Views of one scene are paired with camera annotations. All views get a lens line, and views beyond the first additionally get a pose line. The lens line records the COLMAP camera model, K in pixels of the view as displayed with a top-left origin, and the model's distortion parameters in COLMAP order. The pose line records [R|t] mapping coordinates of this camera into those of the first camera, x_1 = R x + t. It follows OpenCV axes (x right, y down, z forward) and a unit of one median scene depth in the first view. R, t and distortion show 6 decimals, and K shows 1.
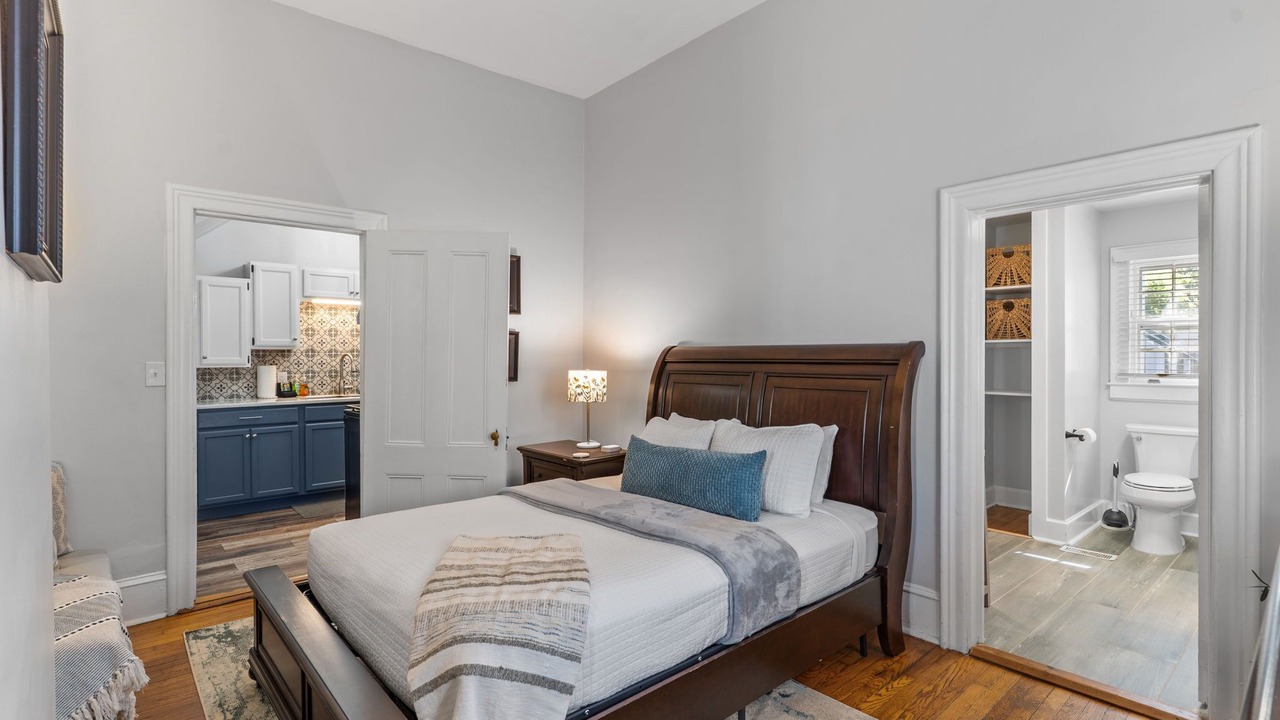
lens RADIAL K [[612.7, 0, 628.6], [0, 612.7, 357.4], [0, 0, 1]] dist [0.002347, 0.000275]
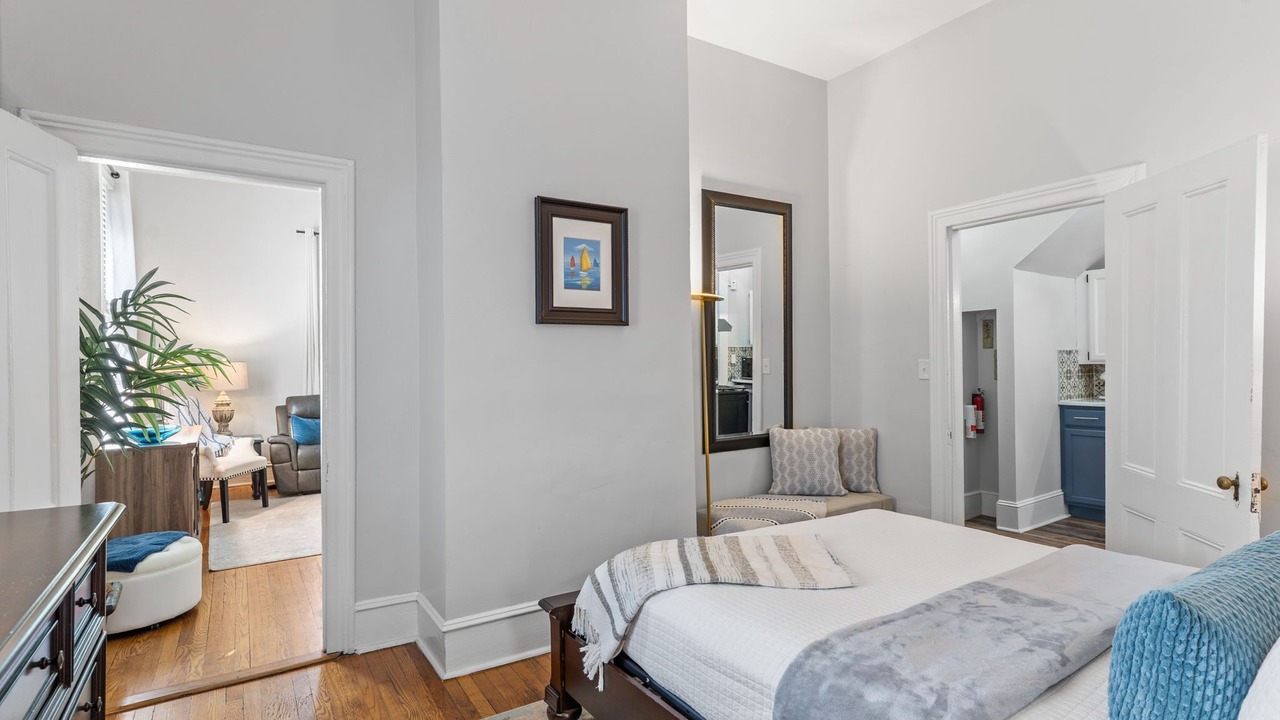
lens RADIAL K [[612.7, 0, 628.6], [0, 612.7, 357.4], [0, 0, 1]] dist [0.002347, 0.000275]
pose [[-0.138675, -0.001864, -0.990336, 0.458477], [0.014138, 0.999893, -0.003861, -0.000900], [0.990237, -0.014537, -0.138633, 0.499190]]
